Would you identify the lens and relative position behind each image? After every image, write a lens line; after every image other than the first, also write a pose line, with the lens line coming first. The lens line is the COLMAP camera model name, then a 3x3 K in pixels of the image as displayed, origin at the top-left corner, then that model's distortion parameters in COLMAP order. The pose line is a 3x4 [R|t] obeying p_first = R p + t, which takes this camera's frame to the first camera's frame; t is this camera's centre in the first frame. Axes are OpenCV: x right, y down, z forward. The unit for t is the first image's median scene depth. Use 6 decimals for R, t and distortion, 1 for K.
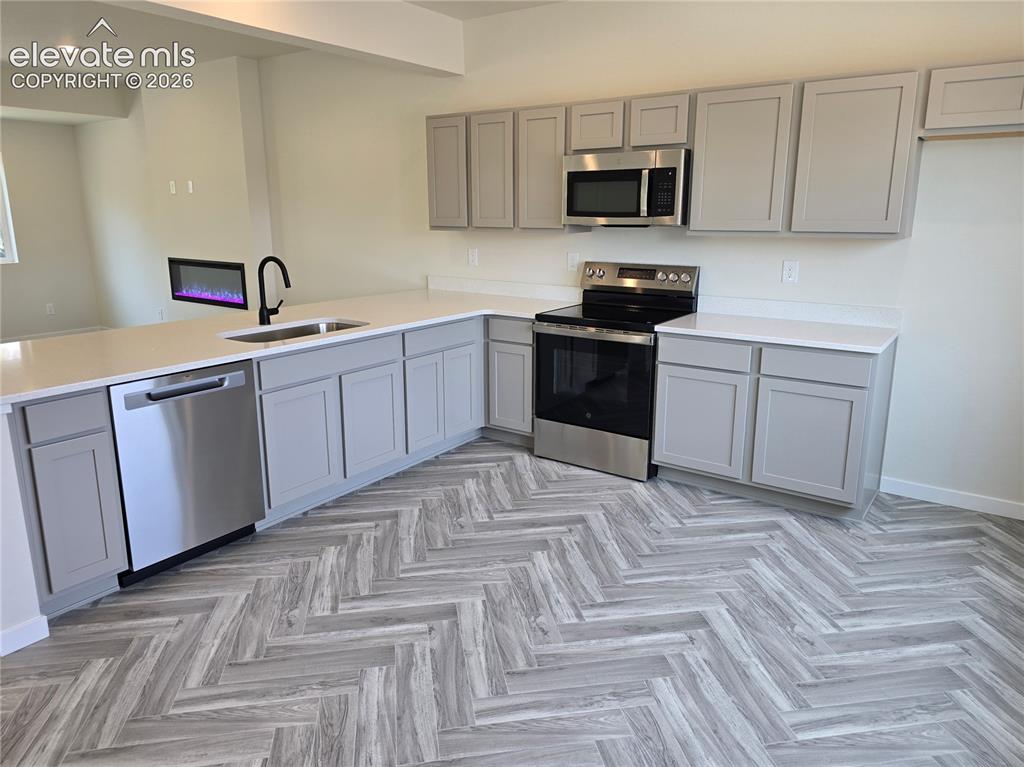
lens RADIAL K [[705.5, 0, 512.0], [0, 705.5, 383.5], [0, 0, 1]] dist [0.002417, 0.001934]
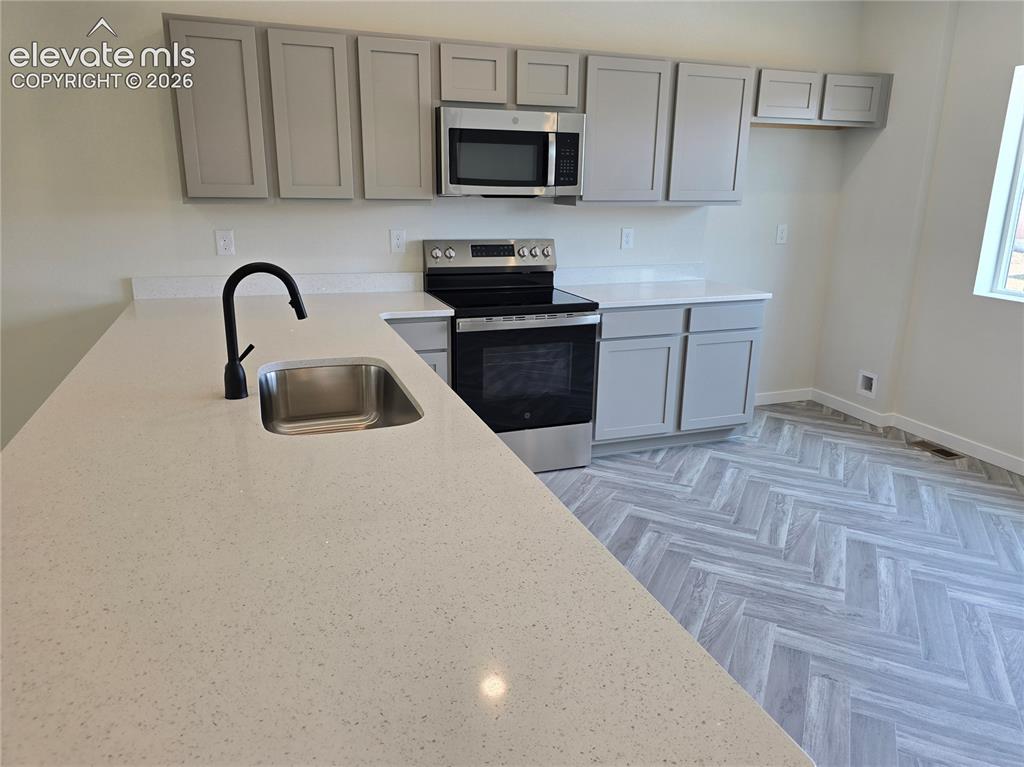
lens RADIAL K [[724.3, 0, 512.0], [0, 724.3, 383.5], [0, 0, 1]] dist [0.010015, 0.001727]
pose [[0.550843, -0.223497, 0.804128, -0.670369], [0.178671, 0.972720, 0.147963, -0.141294], [-0.815260, 0.062170, 0.575748, 0.538567]]
